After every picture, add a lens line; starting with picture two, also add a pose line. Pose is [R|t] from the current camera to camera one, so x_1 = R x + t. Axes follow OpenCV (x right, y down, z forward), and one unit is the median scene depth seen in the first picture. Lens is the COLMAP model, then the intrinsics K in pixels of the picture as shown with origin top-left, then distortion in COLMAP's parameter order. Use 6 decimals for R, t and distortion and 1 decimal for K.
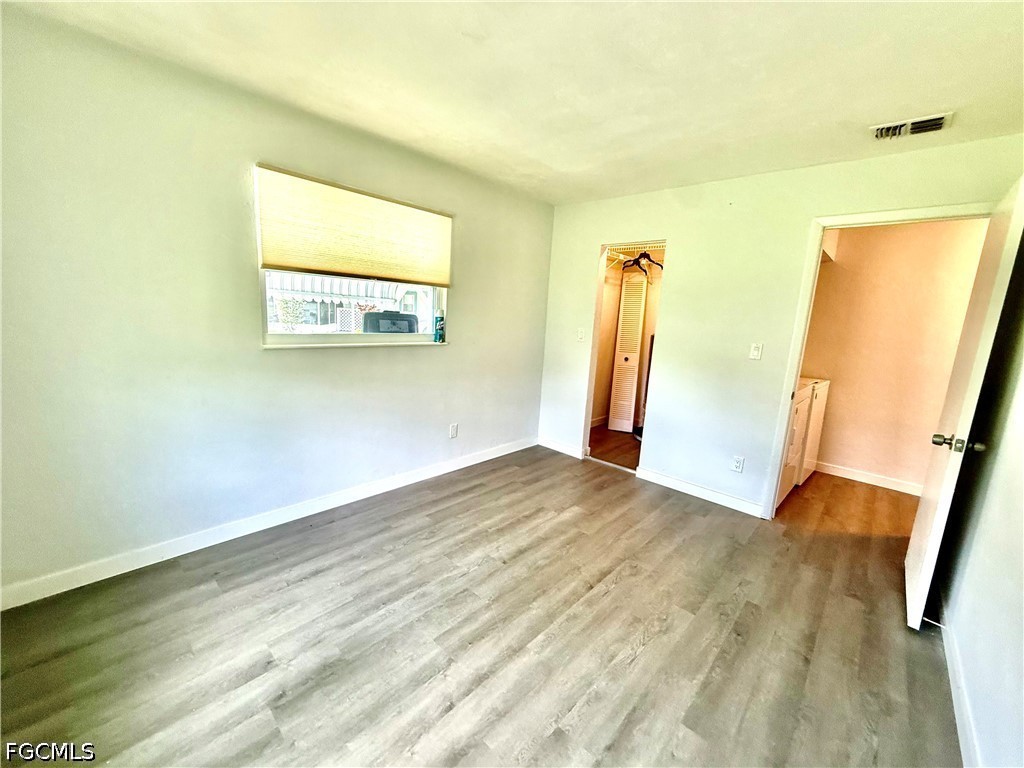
lens RADIAL K [[408.8, 0, 511.4], [0, 408.8, 383.2], [0, 0, 1]] dist [0.003425, -0.000448]
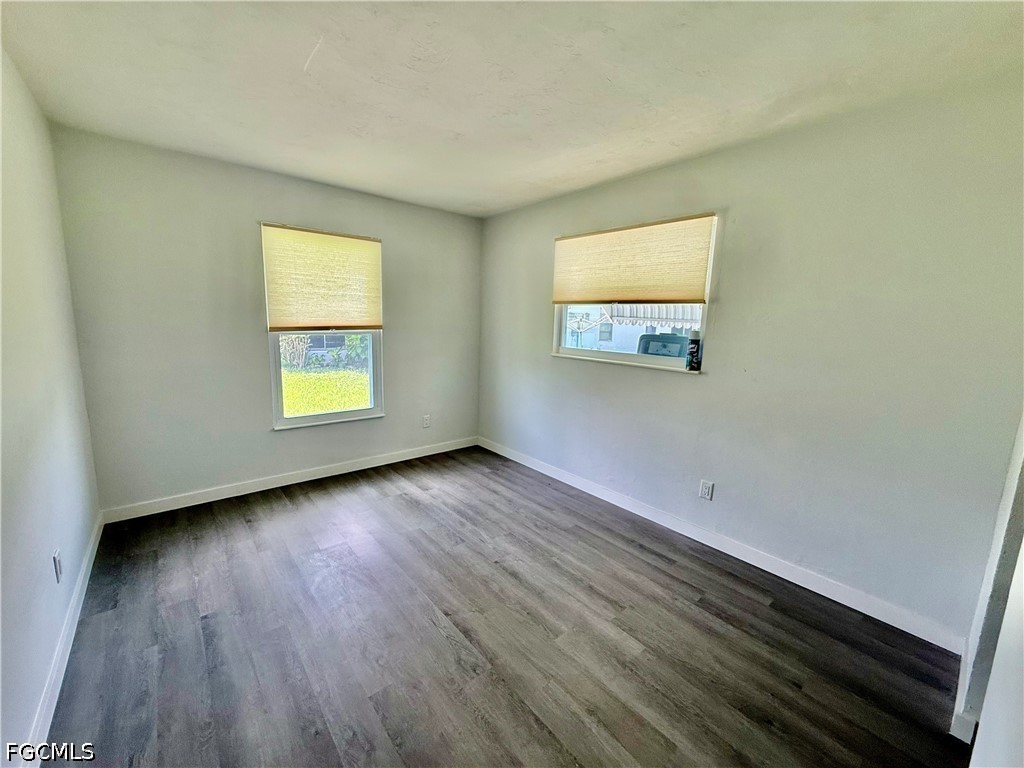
lens RADIAL K [[408.8, 0, 509.2], [0, 408.8, 387.1], [0, 0, 1]] dist [0.003425, -0.000448]
pose [[-0.124398, 0.101736, -0.987003, 0.834721], [-0.209843, 0.969533, 0.126383, -0.114588], [0.969789, 0.222837, -0.099260, 0.898719]]
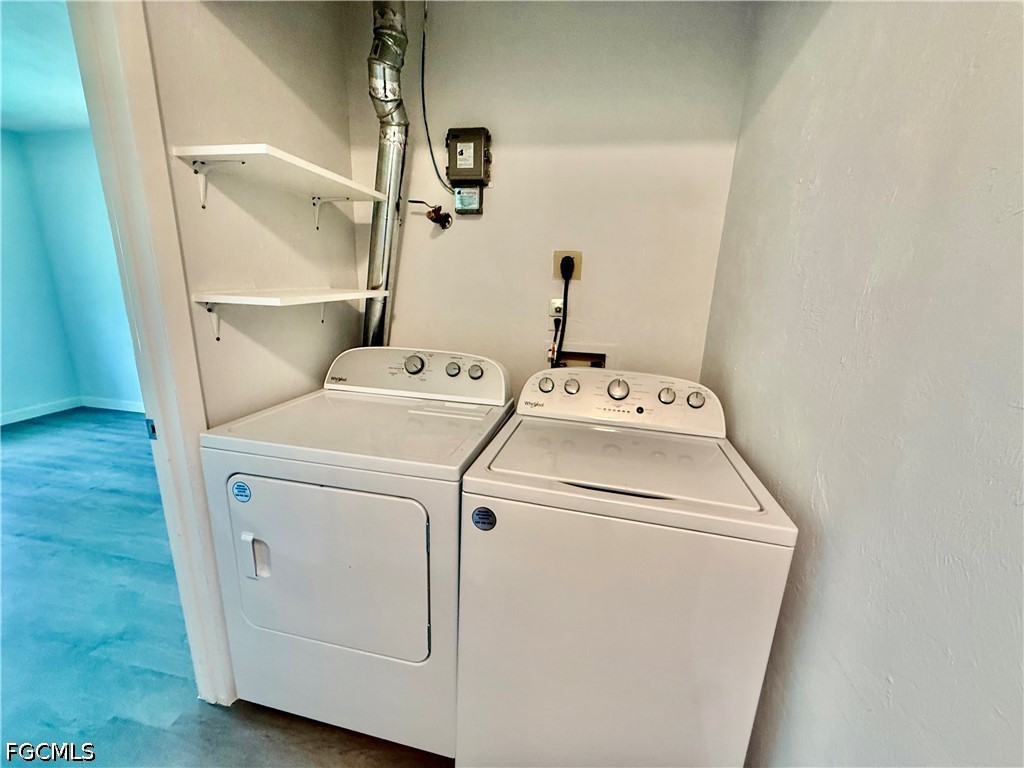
lens RADIAL K [[408.8, 0, 508.6], [0, 408.8, 386.3], [0, 0, 1]] dist [0.003425, -0.000448]
pose [[0.524893, 0.173773, -0.833241, 1.271058], [-0.148209, 0.982643, 0.111568, -0.111214], [0.838166, 0.064932, 0.541537, 1.152935]]
